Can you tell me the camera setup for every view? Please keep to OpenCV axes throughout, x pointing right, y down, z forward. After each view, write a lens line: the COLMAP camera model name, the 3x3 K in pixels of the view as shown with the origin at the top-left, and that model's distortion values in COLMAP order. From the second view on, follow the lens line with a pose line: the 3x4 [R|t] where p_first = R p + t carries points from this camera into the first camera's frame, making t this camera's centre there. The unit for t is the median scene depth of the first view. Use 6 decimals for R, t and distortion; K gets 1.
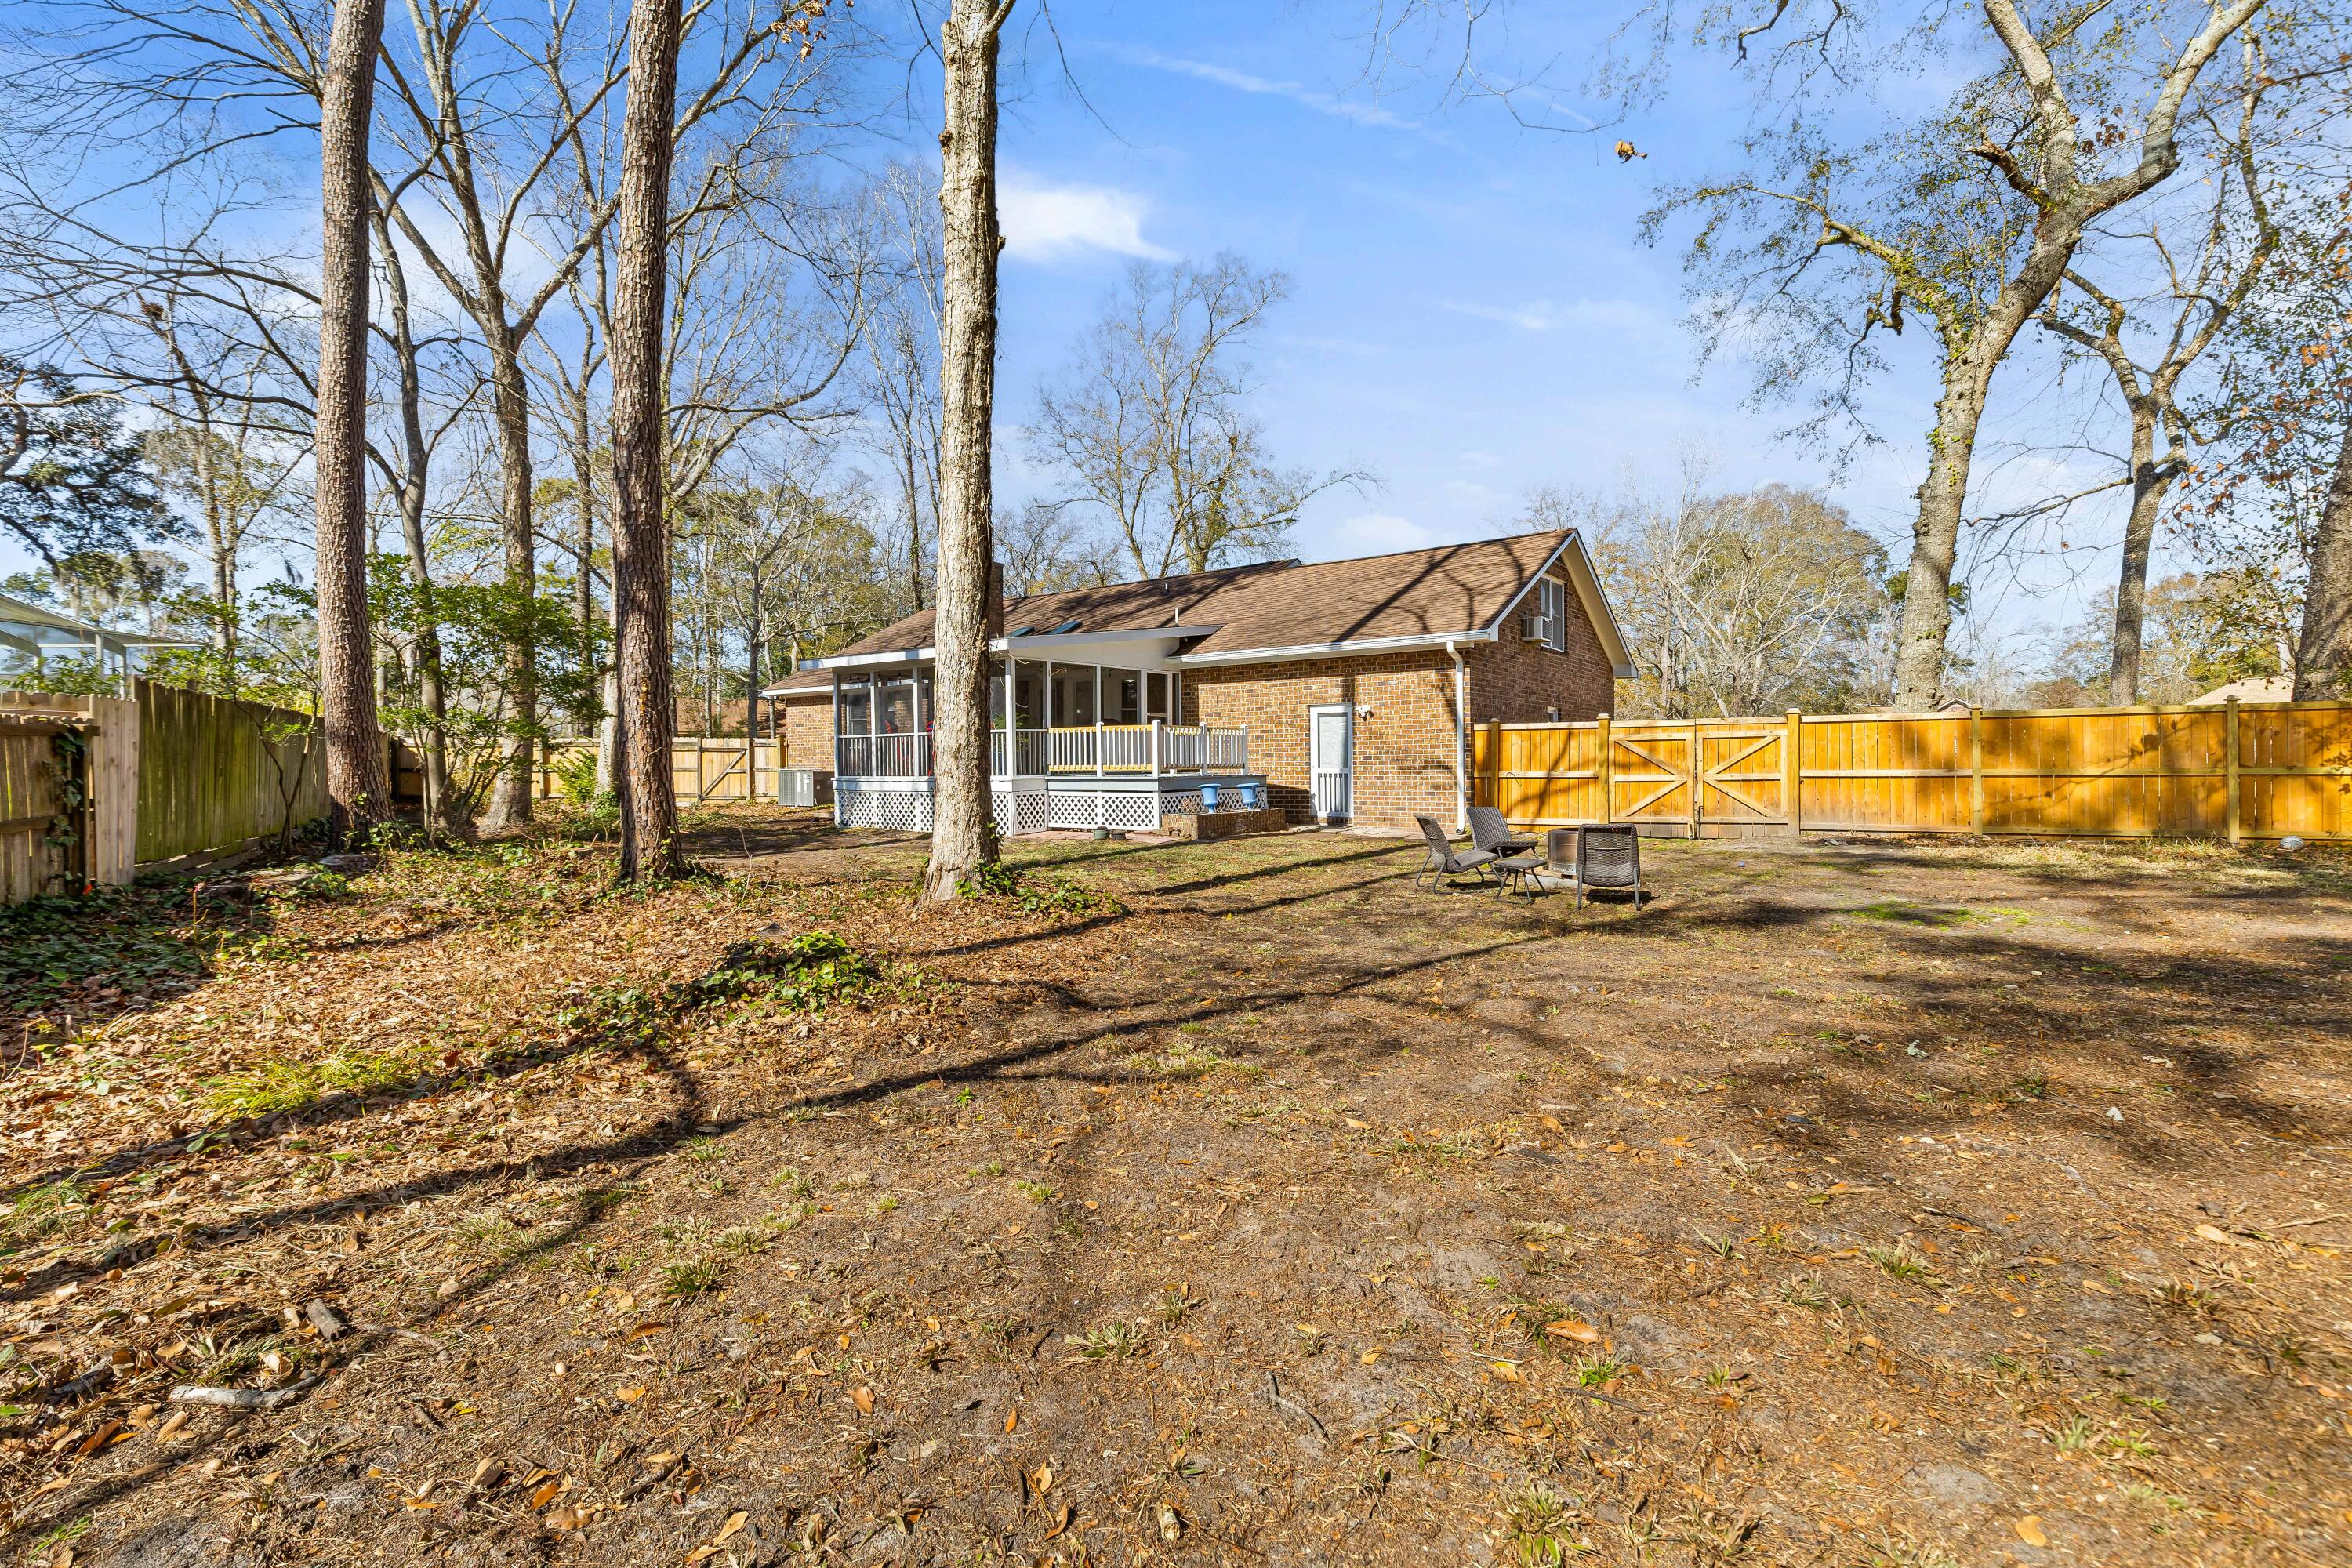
lens RADIAL K [[1093.5, 0, 1166.3], [0, 1093.5, 778.3], [0, 0, 1]] dist [0.003785, -0.000790]
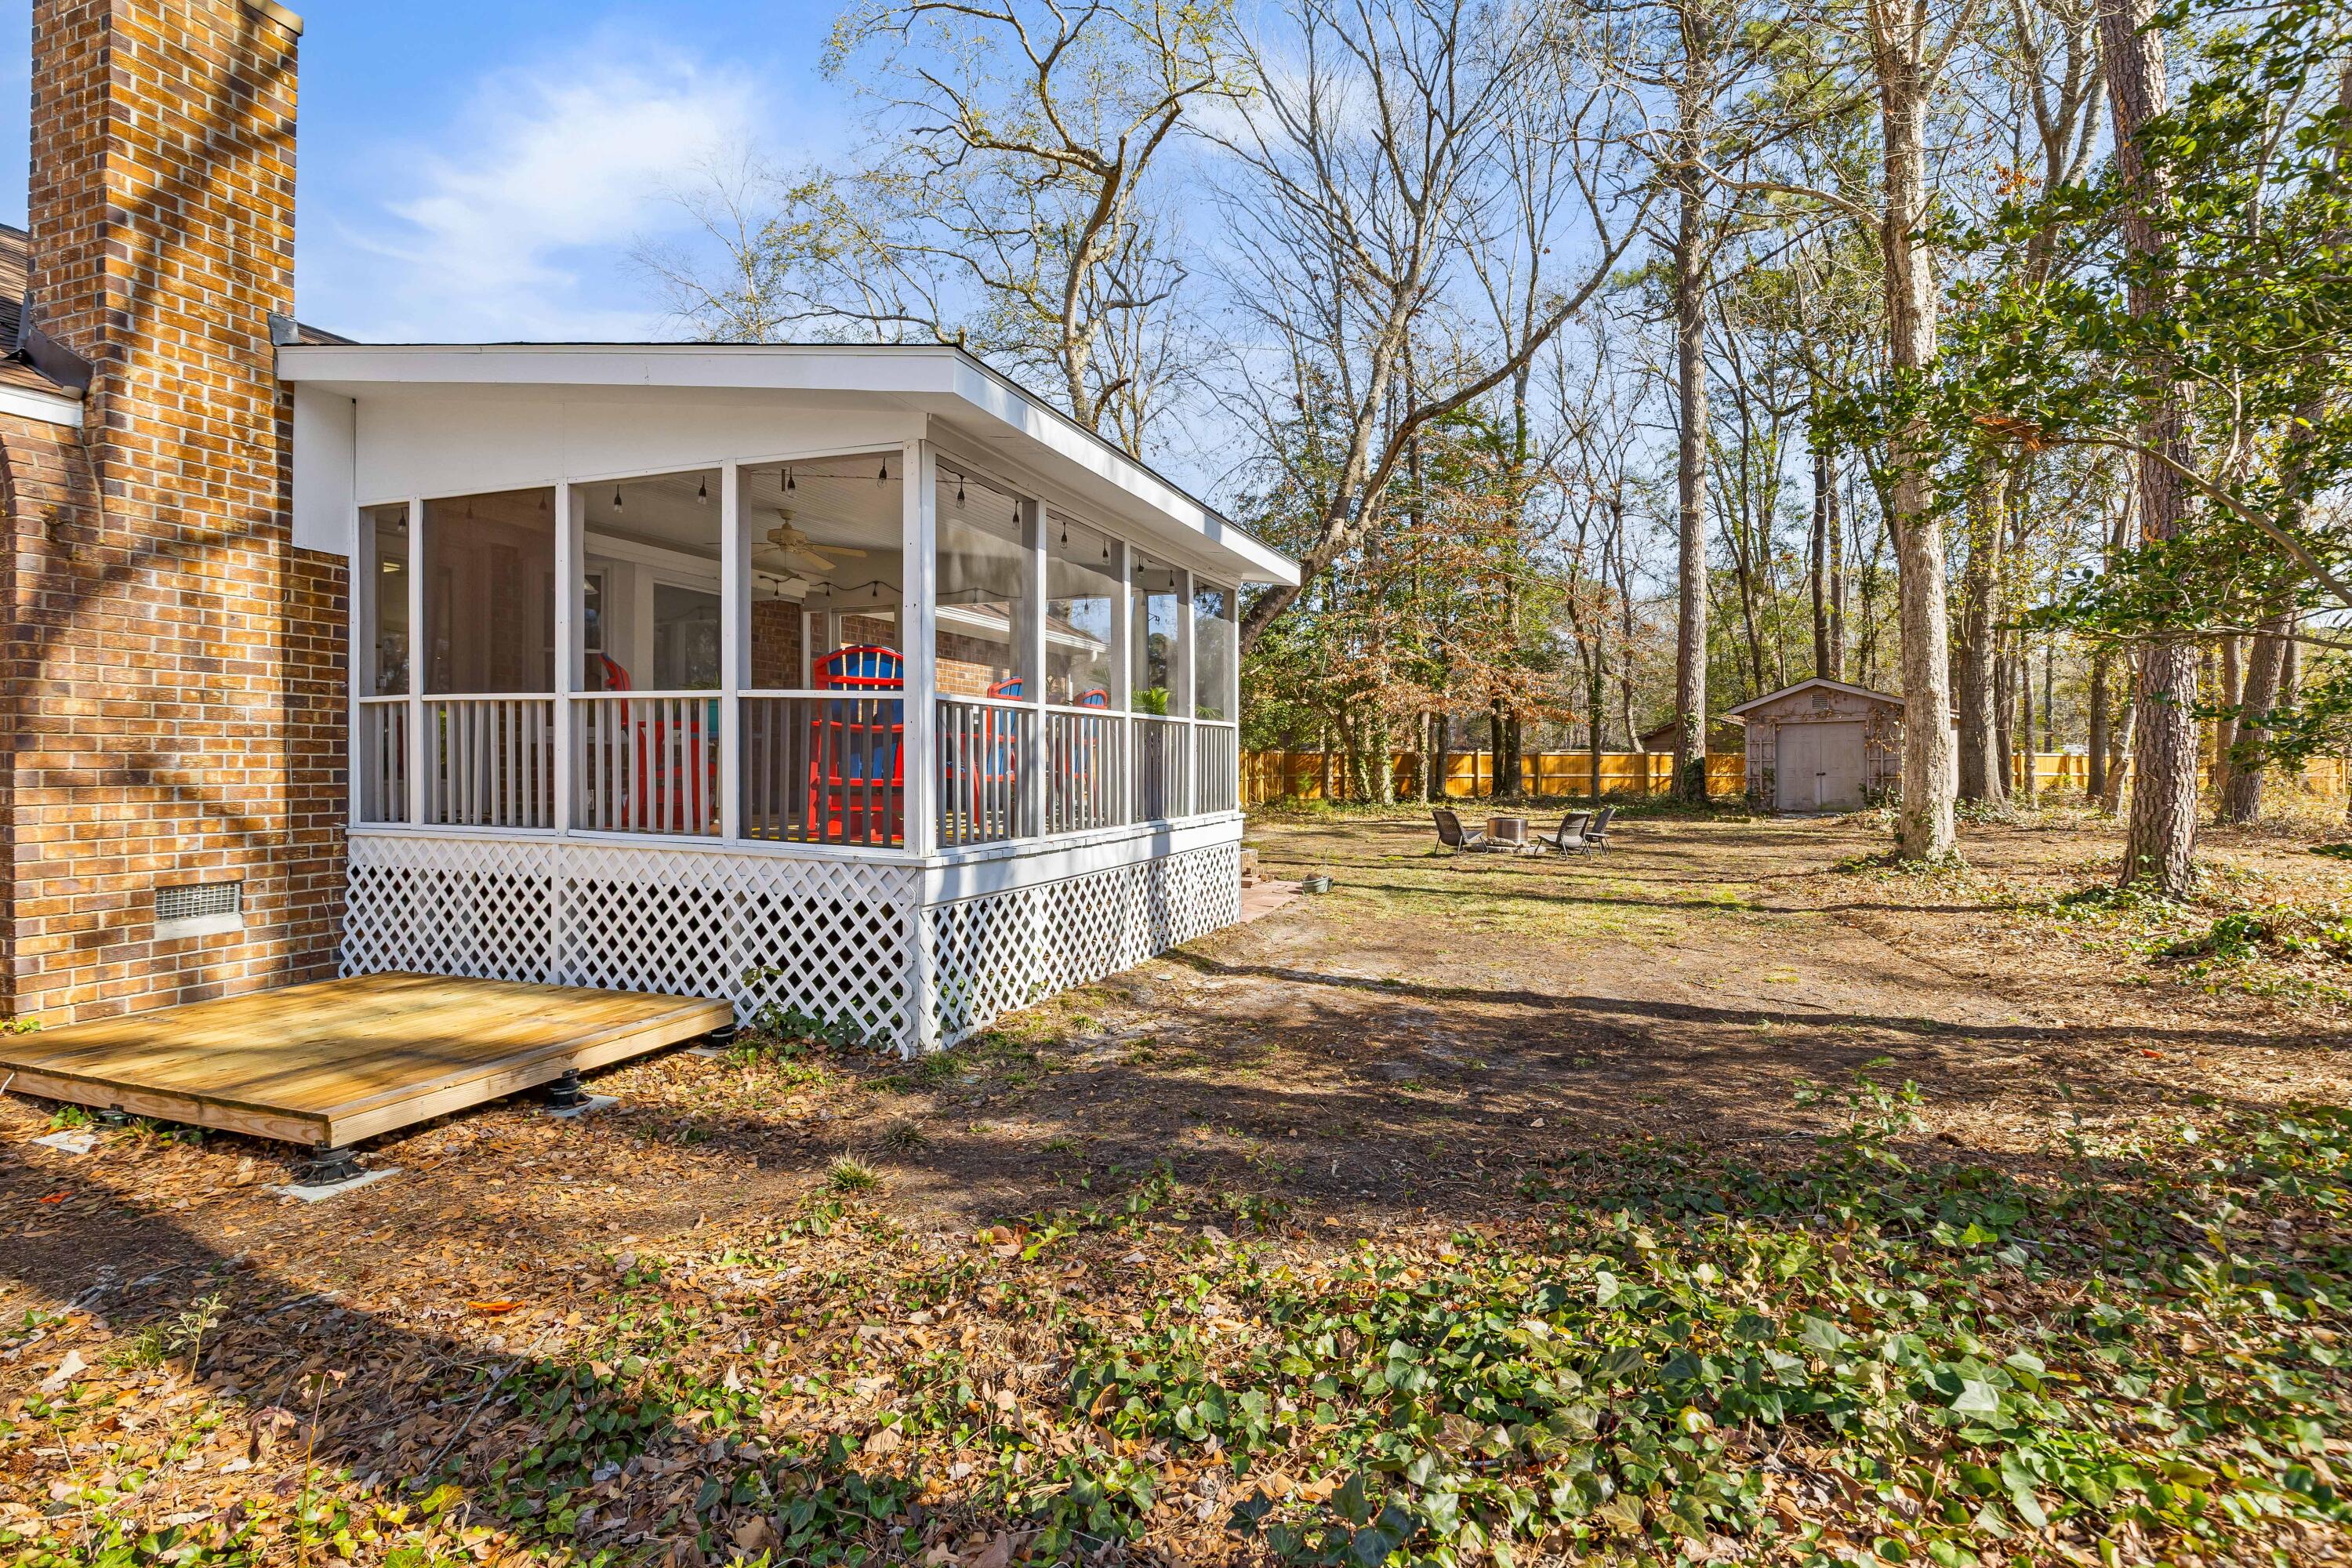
lens RADIAL K [[1093.5, 0, 1166.3], [0, 1093.5, 778.3], [0, 0, 1]] dist [0.003785, -0.000790]
pose [[-0.251124, -0.008557, 0.967917, -0.583602], [0.003778, 0.999945, 0.009821, -0.021359], [-0.967947, 0.006123, -0.251078, 1.051148]]
